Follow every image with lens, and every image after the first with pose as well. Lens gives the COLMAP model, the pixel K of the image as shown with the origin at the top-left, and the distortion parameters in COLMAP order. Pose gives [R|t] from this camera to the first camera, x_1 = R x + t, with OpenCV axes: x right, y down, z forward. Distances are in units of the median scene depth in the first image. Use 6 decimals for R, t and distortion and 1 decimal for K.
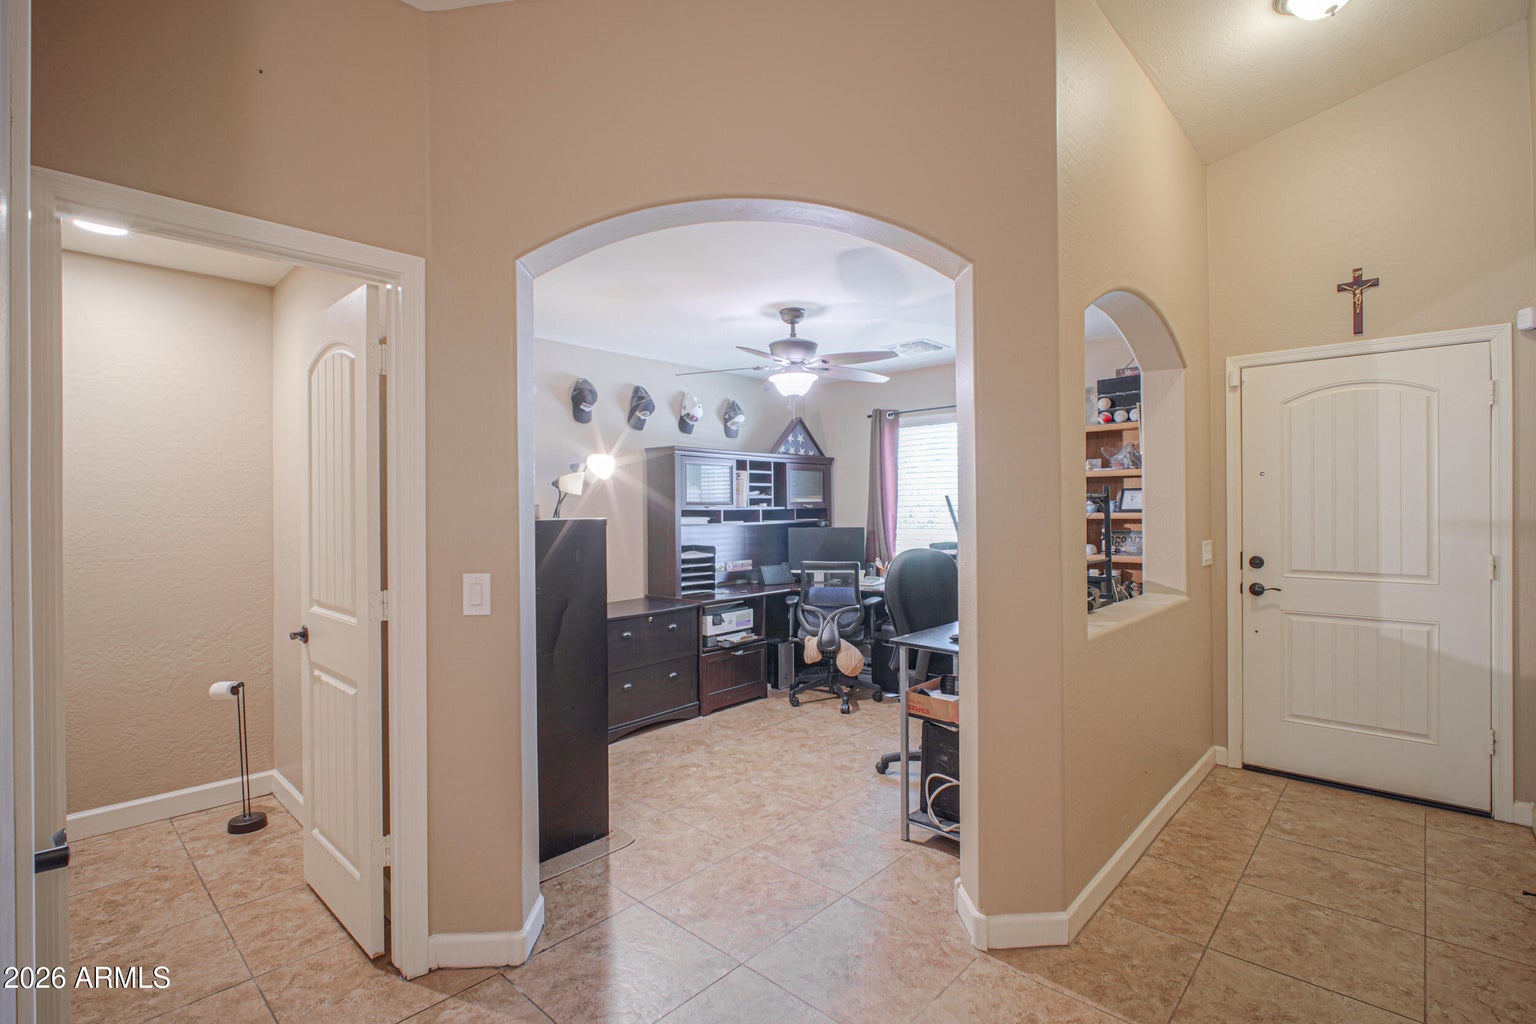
lens RADIAL K [[716.9, 0, 786.7], [0, 716.9, 516.2], [0, 0, 1]] dist [-0.000336, -0.000692]
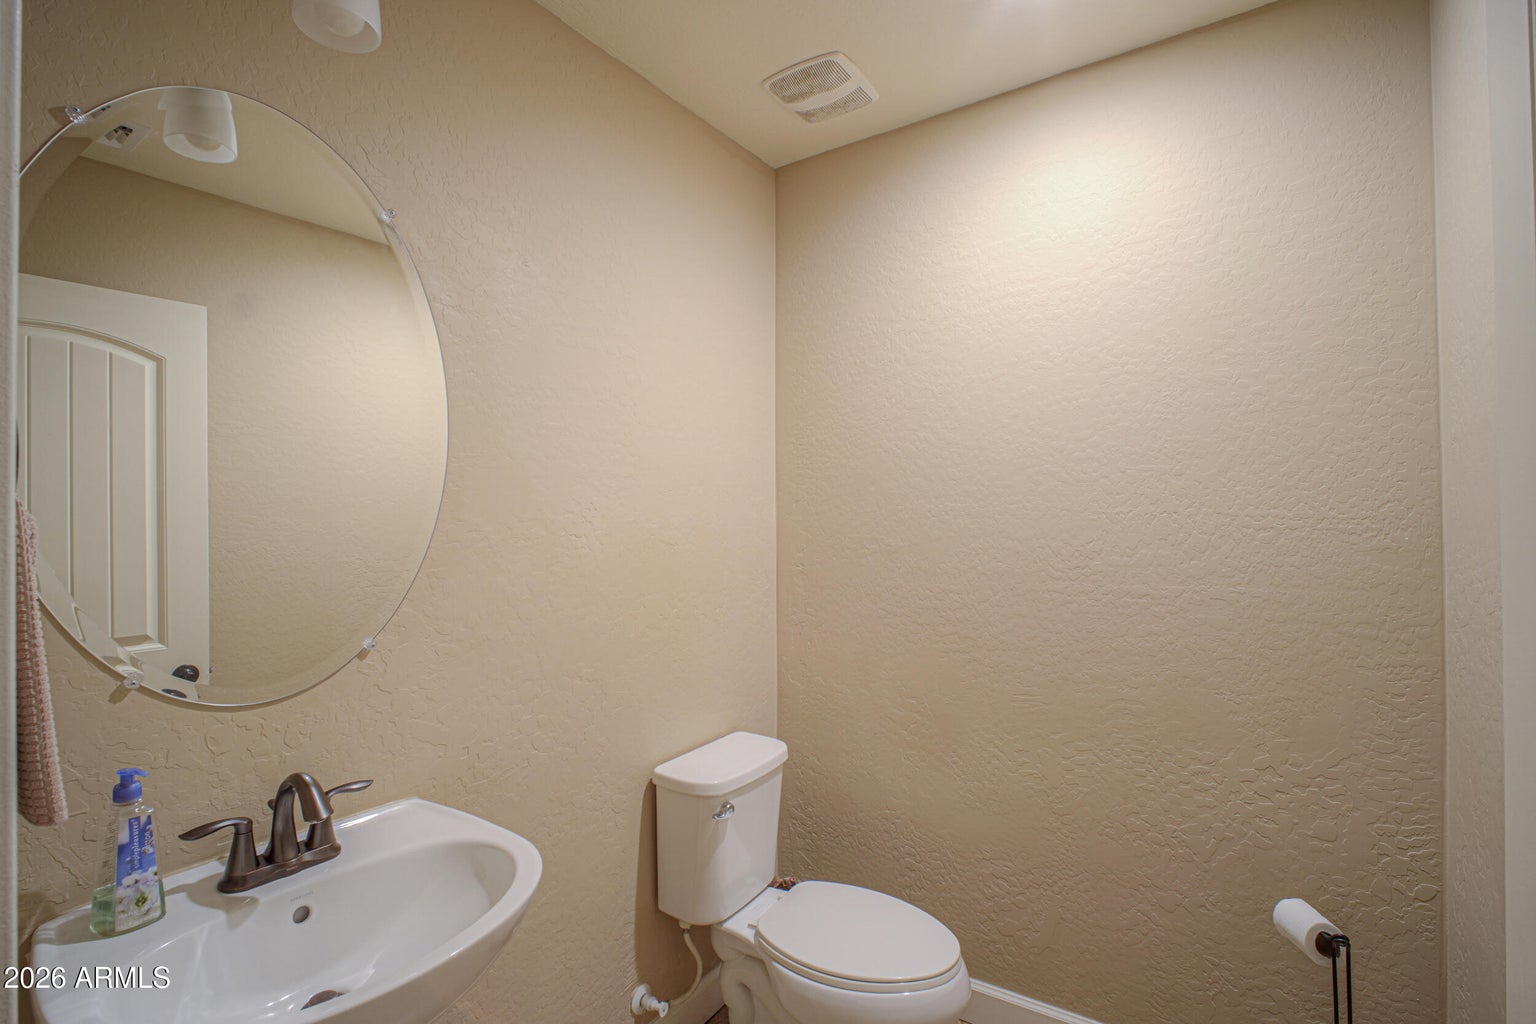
lens RADIAL K [[699.5, 0, 765.1], [0, 699.5, 518.4], [0, 0, 1]] dist [0.012437, -0.014916]
pose [[0.128899, 0.004883, -0.991646, -0.416332], [0.006029, 0.999966, 0.005707, 0.000134], [0.991639, -0.006714, 0.128866, 0.626556]]
